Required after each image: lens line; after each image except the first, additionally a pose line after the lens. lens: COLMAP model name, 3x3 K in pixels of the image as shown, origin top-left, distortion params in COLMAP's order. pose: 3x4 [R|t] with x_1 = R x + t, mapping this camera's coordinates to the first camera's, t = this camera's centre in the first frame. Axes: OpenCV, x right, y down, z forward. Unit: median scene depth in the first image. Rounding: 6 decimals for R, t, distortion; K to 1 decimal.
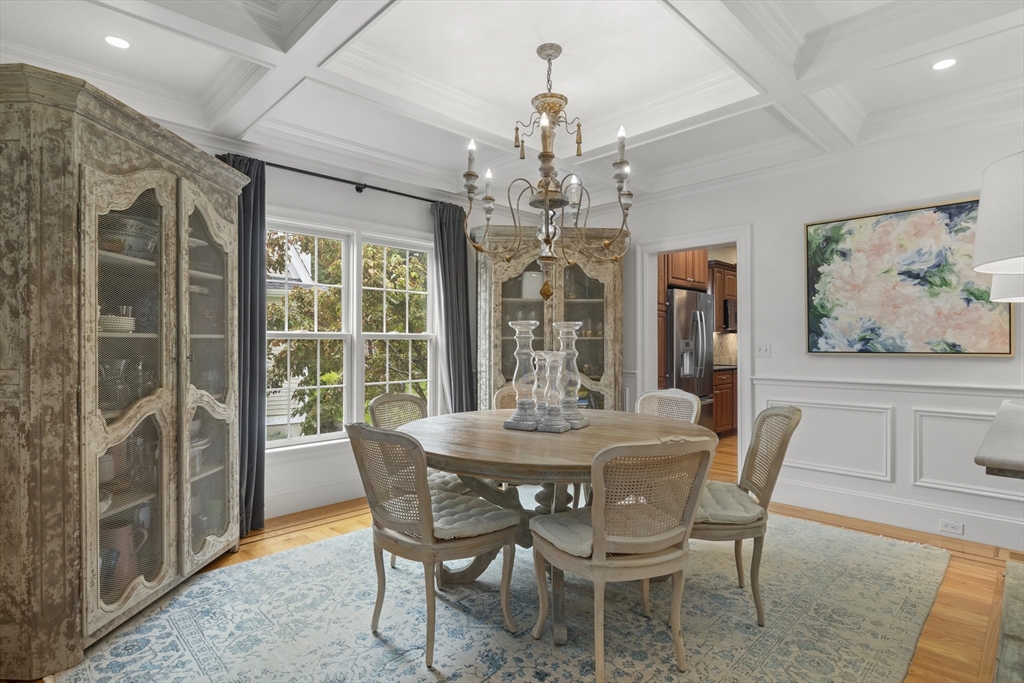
lens RADIAL K [[523.2, 0, 512.0], [0, 523.2, 341.5], [0, 0, 1]] dist [0.000966, 0.000045]
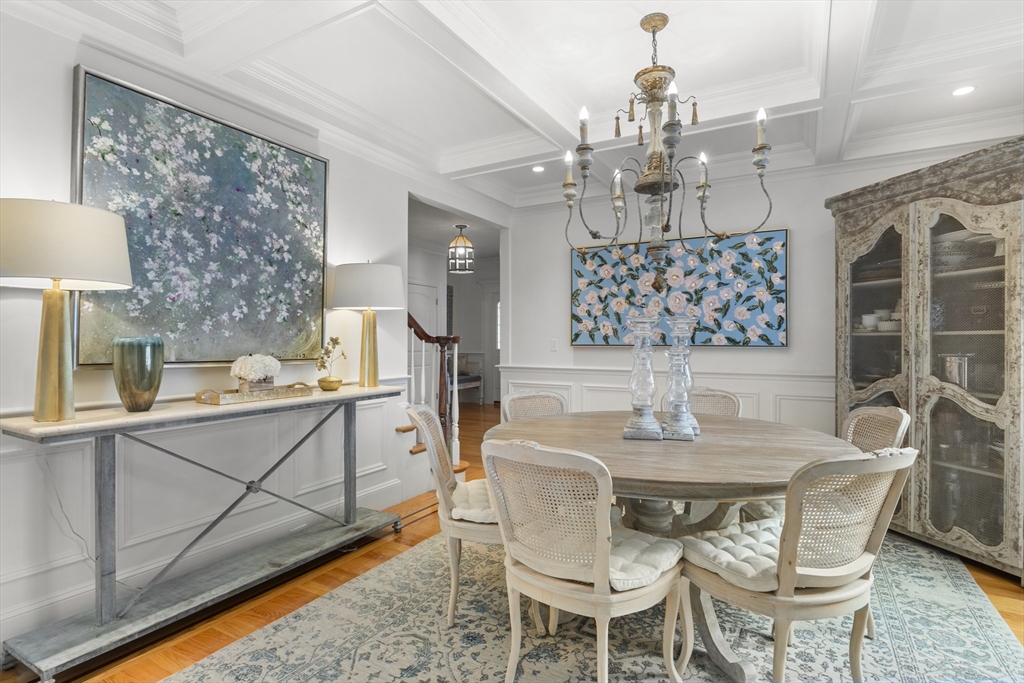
lens RADIAL K [[523.2, 0, 512.0], [0, 523.2, 341.5], [0, 0, 1]] dist [0.000966, 0.000045]
pose [[-0.961233, 0.002881, -0.275721, 0.572949], [0.003142, 0.999995, -0.000506, 0.005292], [0.275718, -0.001352, -0.961238, 1.832870]]
